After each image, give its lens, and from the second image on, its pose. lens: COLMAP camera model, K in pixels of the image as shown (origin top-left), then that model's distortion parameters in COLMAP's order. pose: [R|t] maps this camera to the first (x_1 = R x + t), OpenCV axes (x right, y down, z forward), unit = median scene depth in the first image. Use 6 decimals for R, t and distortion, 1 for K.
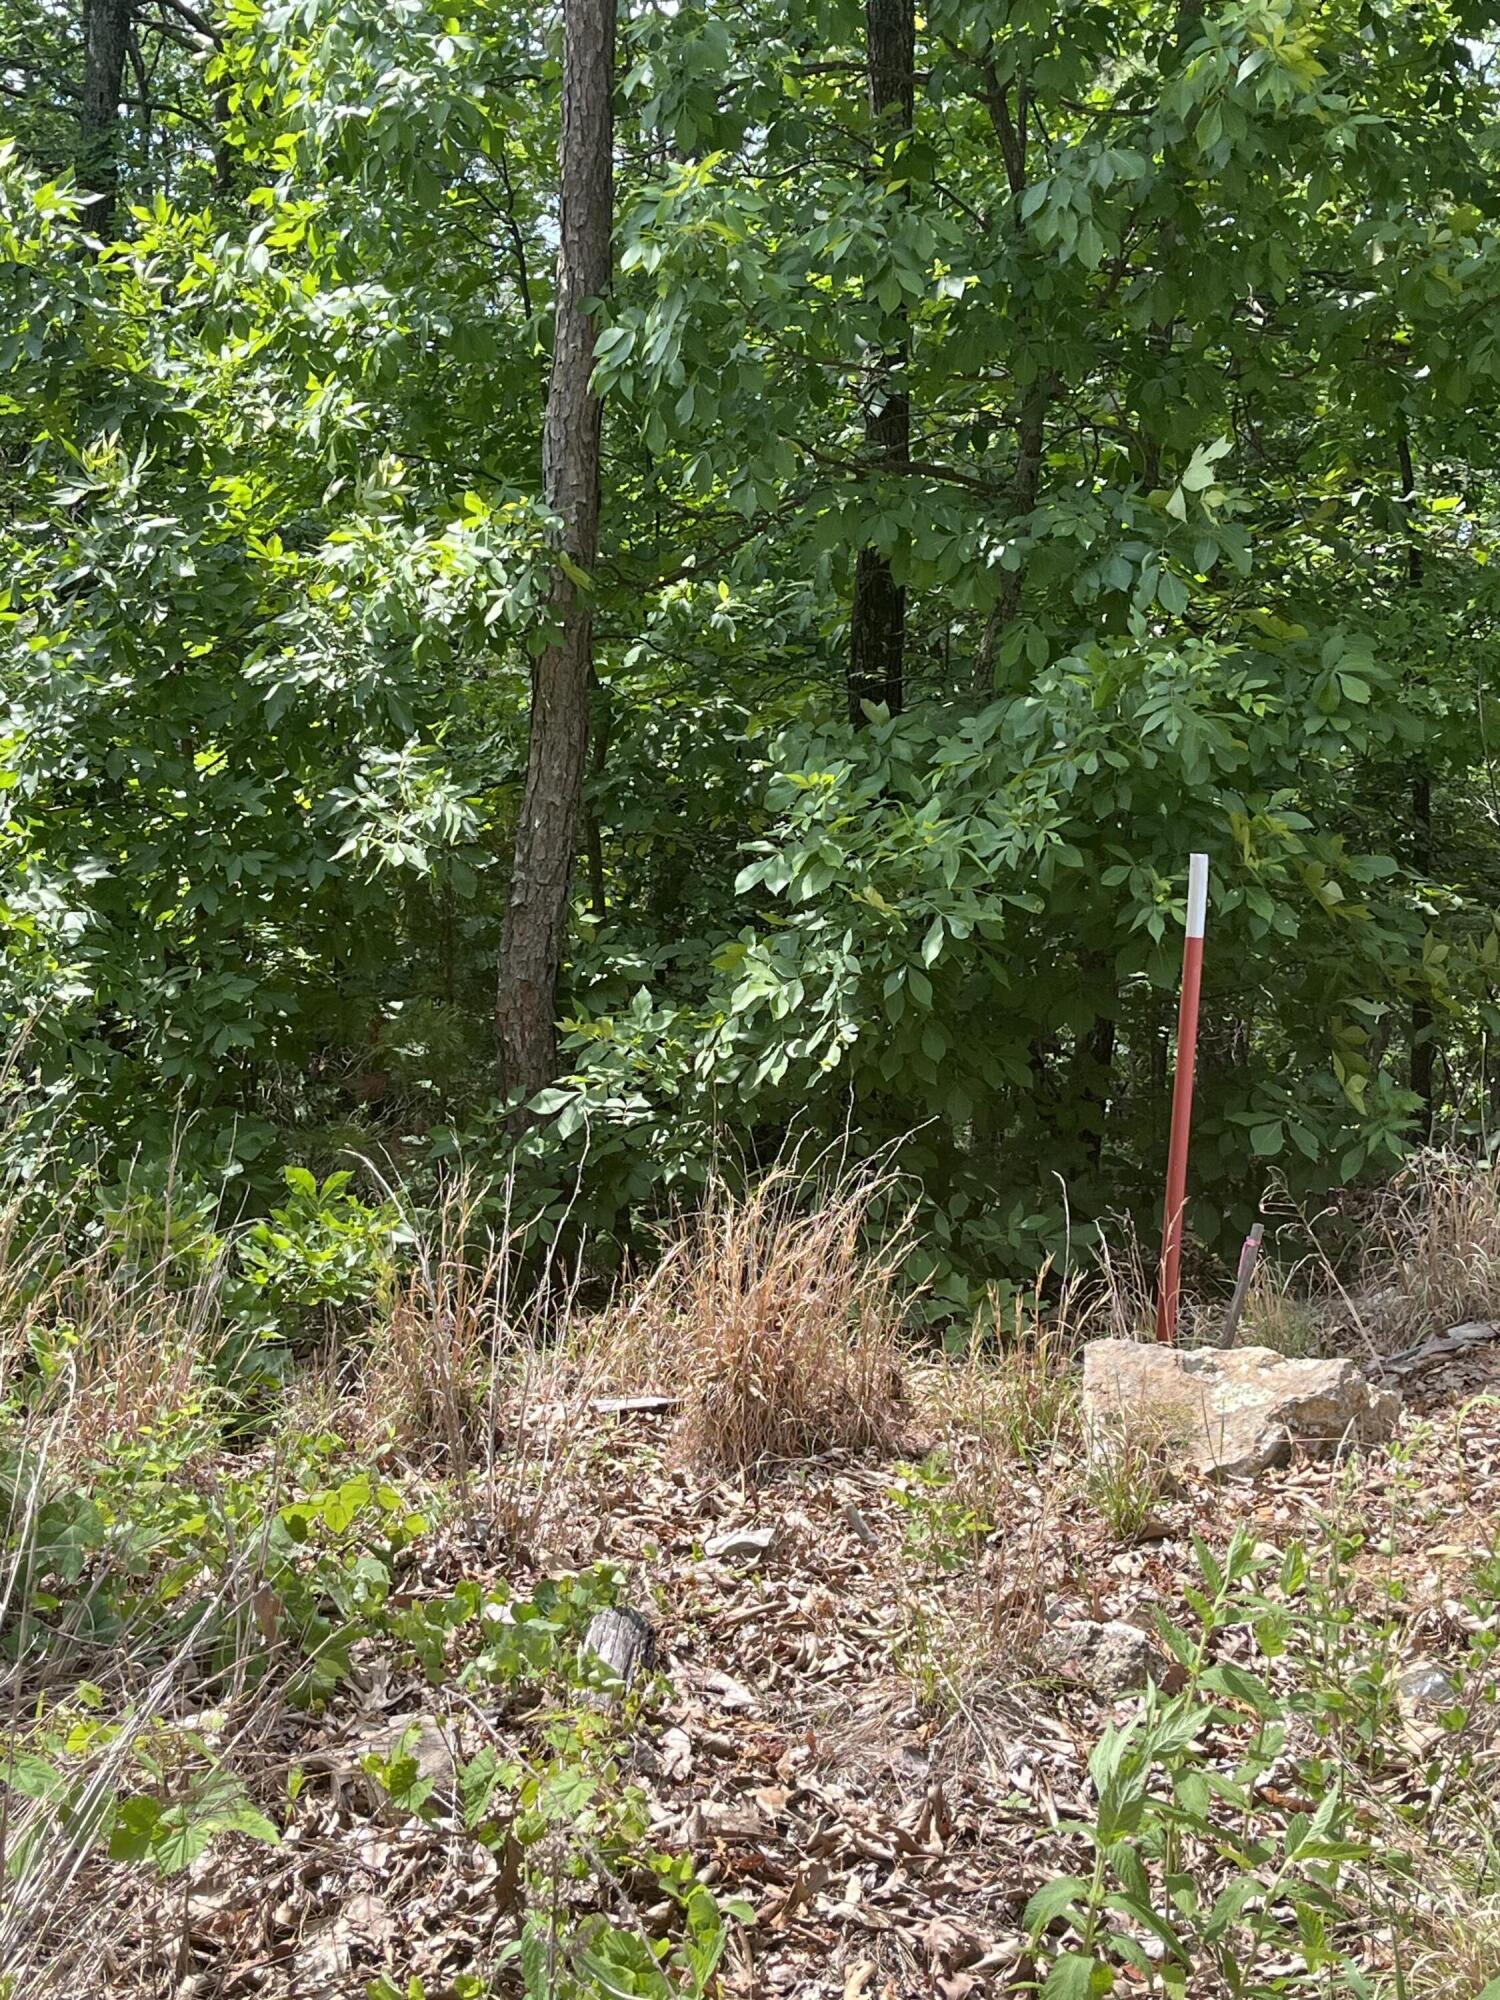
lens RADIAL K [[2307.7, 0, 750.0], [0, 2307.7, 1000.0], [0, 0, 1]] dist [-0.115679, -0.005955]
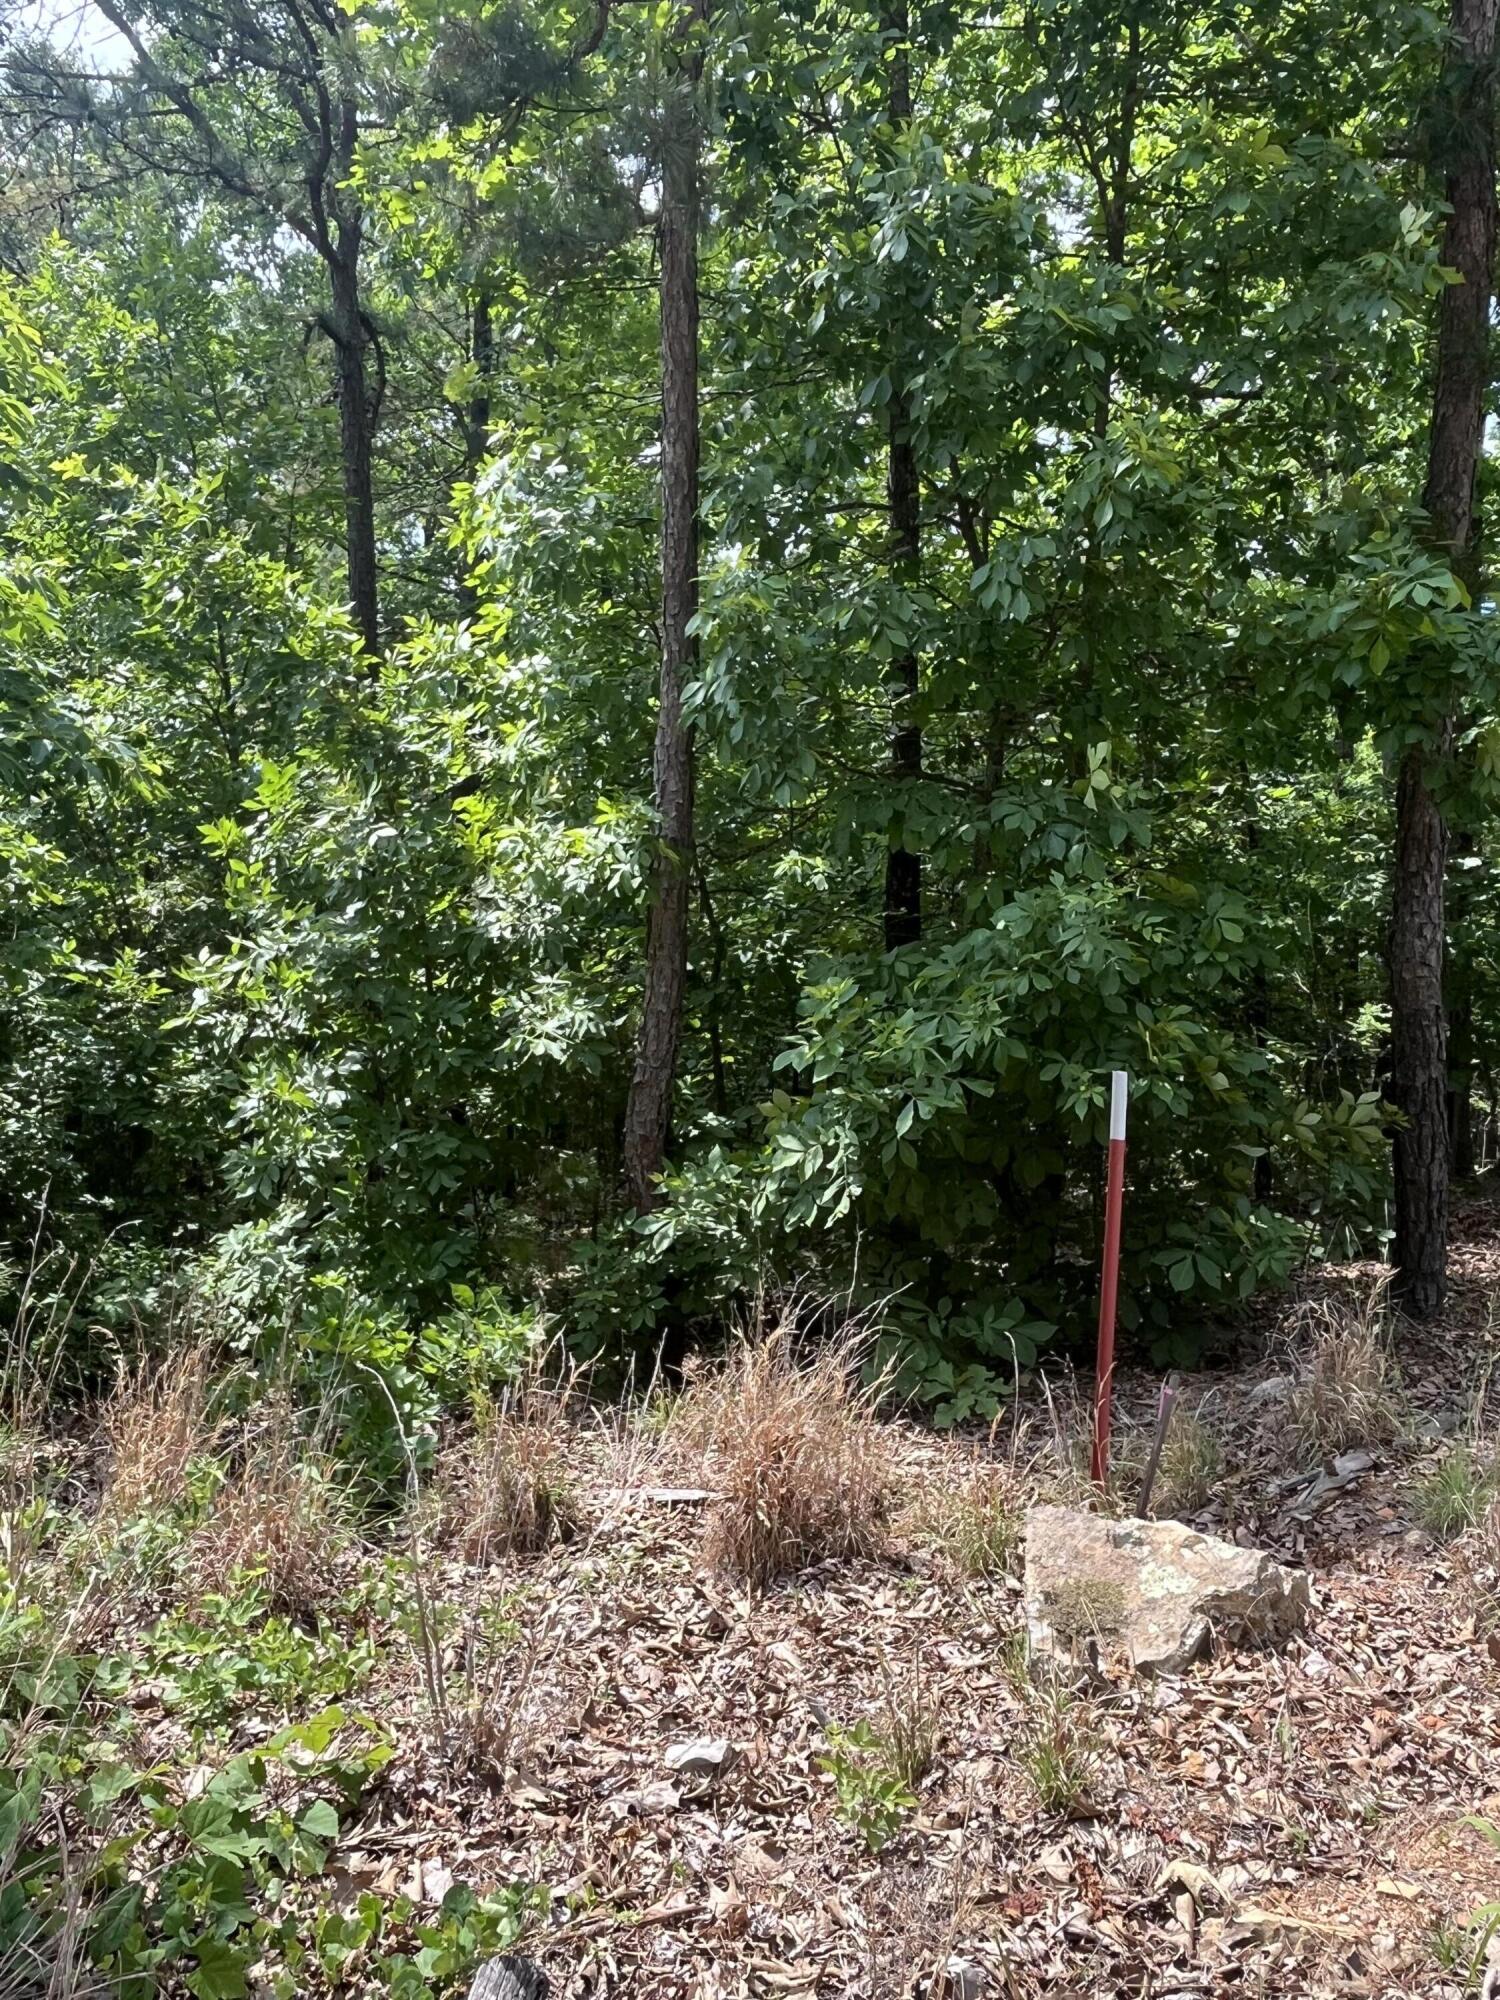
lens RADIAL K [[1387.1, 0, 750.0], [0, 1387.1, 1000.0], [0, 0, 1]] dist [0.002990, -0.110612]
pose [[0.997859, -0.011643, -0.064359, 0.033086], [0.007058, 0.997451, -0.071011, -0.036882], [0.065021, 0.070405, 0.995397, 0.168446]]
